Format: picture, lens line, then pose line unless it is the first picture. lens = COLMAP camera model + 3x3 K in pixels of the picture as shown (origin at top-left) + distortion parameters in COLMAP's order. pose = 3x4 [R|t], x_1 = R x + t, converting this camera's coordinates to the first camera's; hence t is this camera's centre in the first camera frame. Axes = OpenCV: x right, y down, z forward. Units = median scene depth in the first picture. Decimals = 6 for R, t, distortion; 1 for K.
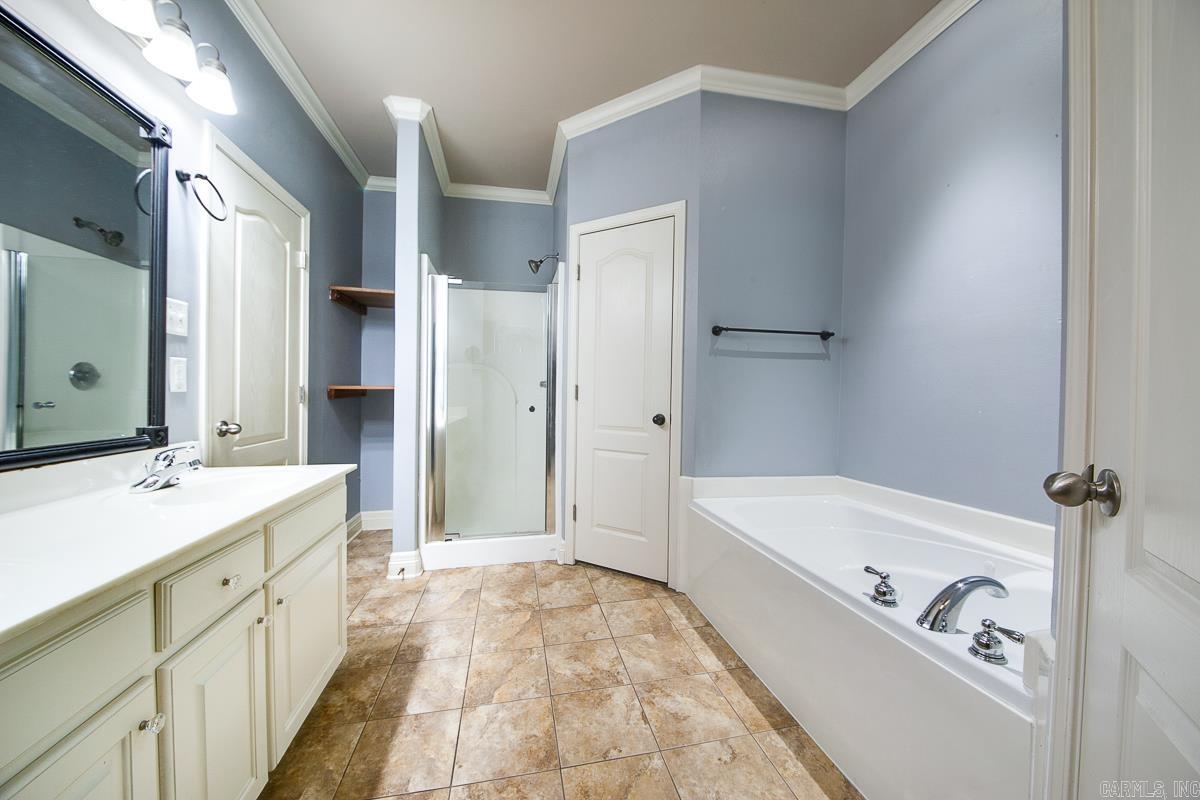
lens RADIAL K [[424.4, 0, 597.3], [0, 424.4, 394.3], [0, 0, 1]] dist [0.015721, -0.014992]
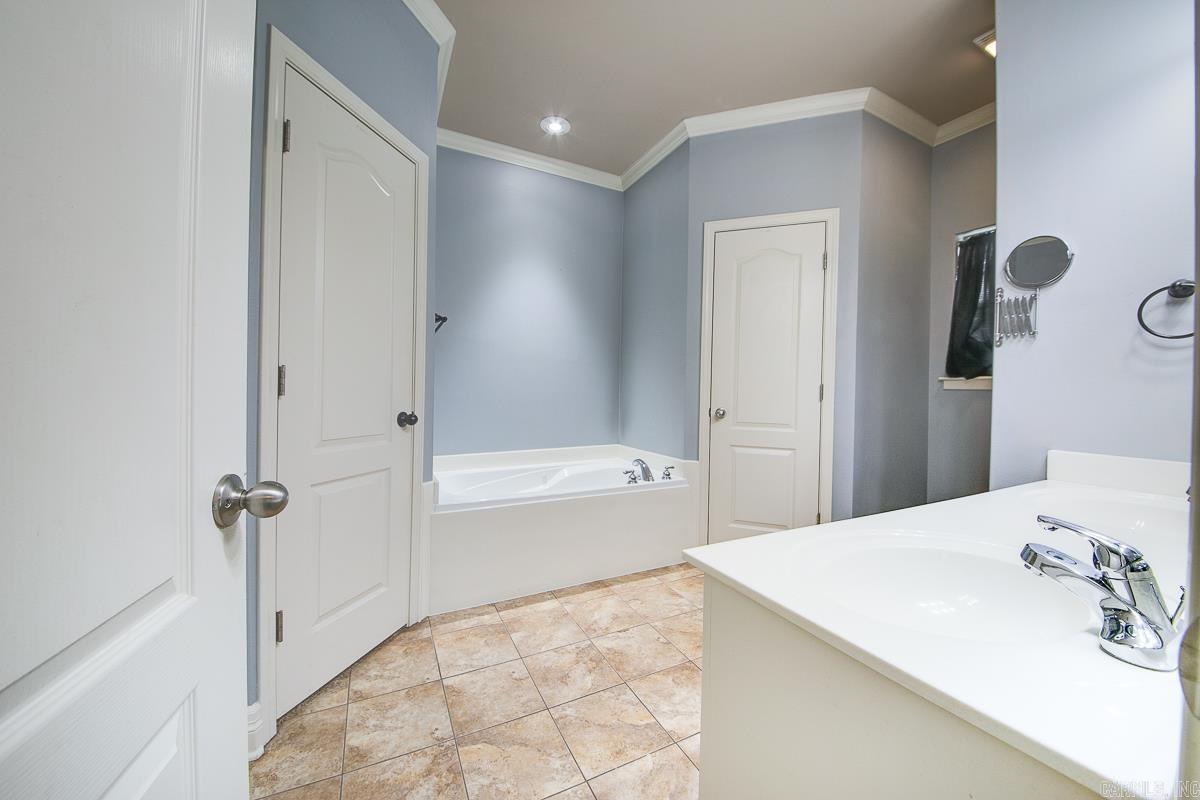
lens RADIAL K [[438.9, 0, 597.8], [0, 438.9, 396.7], [0, 0, 1]] dist [0.011973, -0.012531]
pose [[-0.268779, -0.027287, 0.962815, -0.964672], [-0.009213, 0.999626, 0.025758, -0.004821], [-0.963158, -0.001947, -0.268930, 1.193159]]
